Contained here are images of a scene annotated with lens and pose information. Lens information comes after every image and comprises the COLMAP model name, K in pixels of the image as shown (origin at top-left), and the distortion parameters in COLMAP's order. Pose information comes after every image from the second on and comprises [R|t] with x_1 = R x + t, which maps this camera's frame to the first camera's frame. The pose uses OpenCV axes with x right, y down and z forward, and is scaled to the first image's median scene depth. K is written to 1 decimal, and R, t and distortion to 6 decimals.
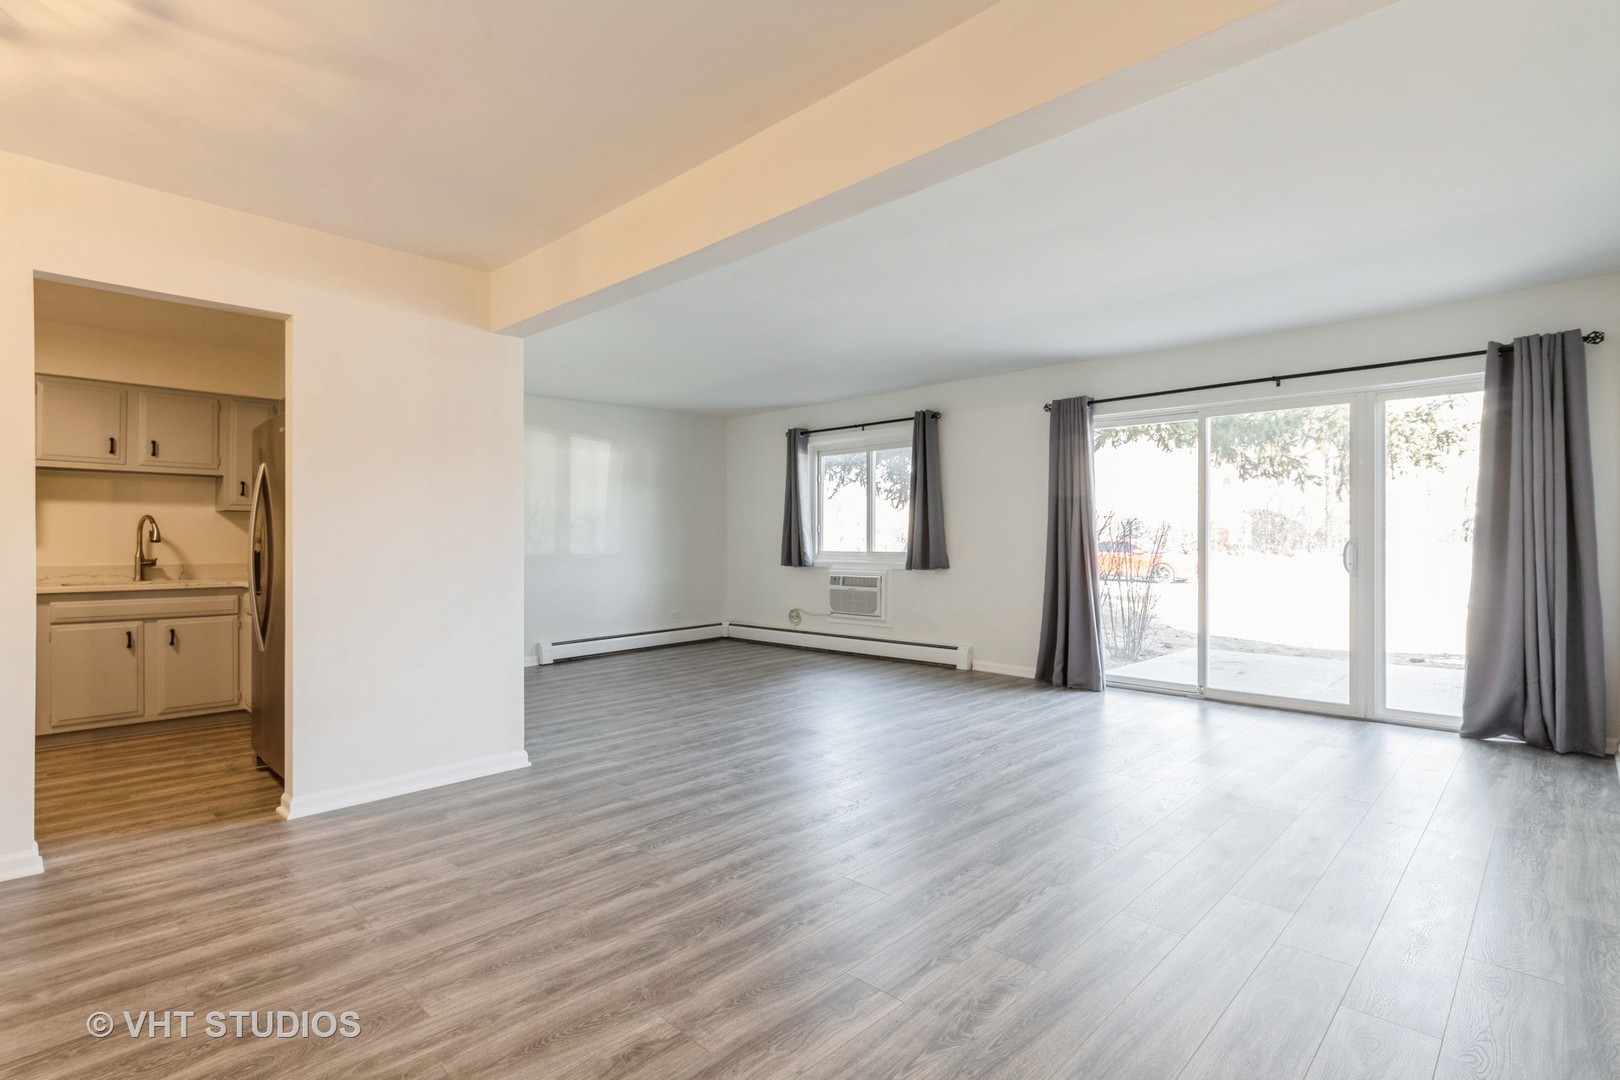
lens RADIAL K [[797.2, 0, 811.9], [0, 797.2, 536.9], [0, 0, 1]] dist [-0.003378, 0.002605]
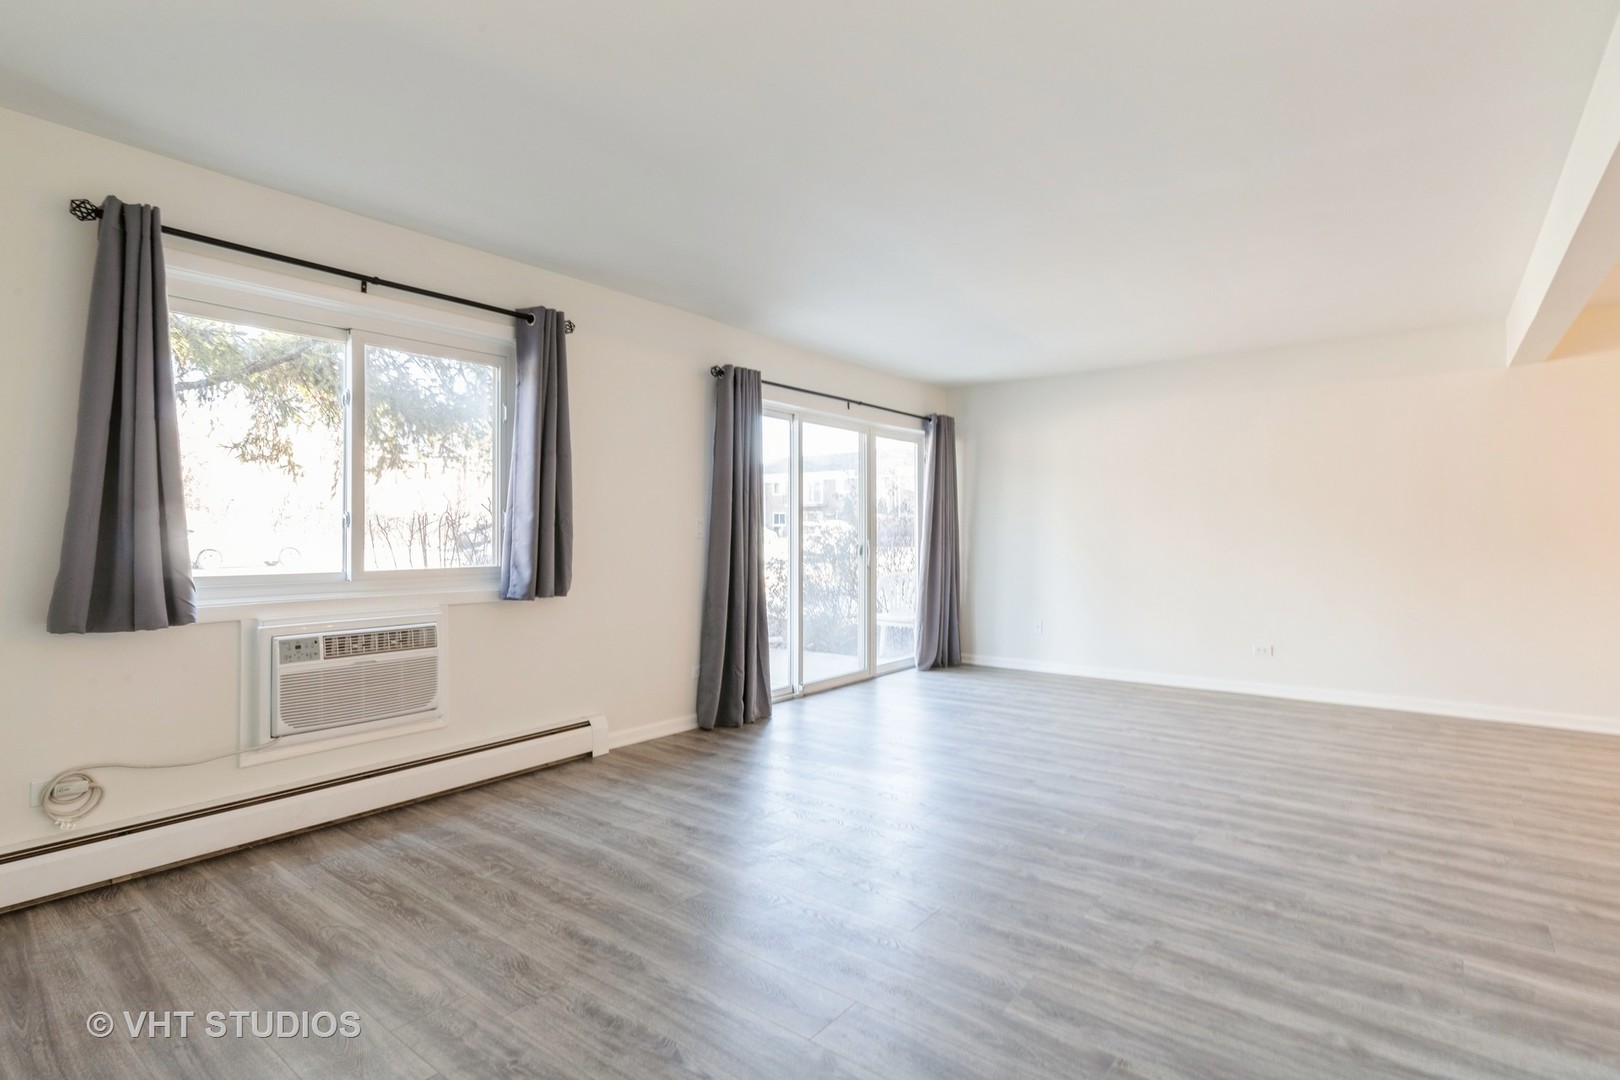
lens RADIAL K [[797.2, 0, 825.2], [0, 797.2, 537.0], [0, 0, 1]] dist [-0.003378, 0.002605]
pose [[-0.112258, 0.001100, 0.993678, -0.533578], [0.000058, 0.999999, -0.001100, 0.000096], [-0.993679, -0.000066, -0.112258, 1.092134]]
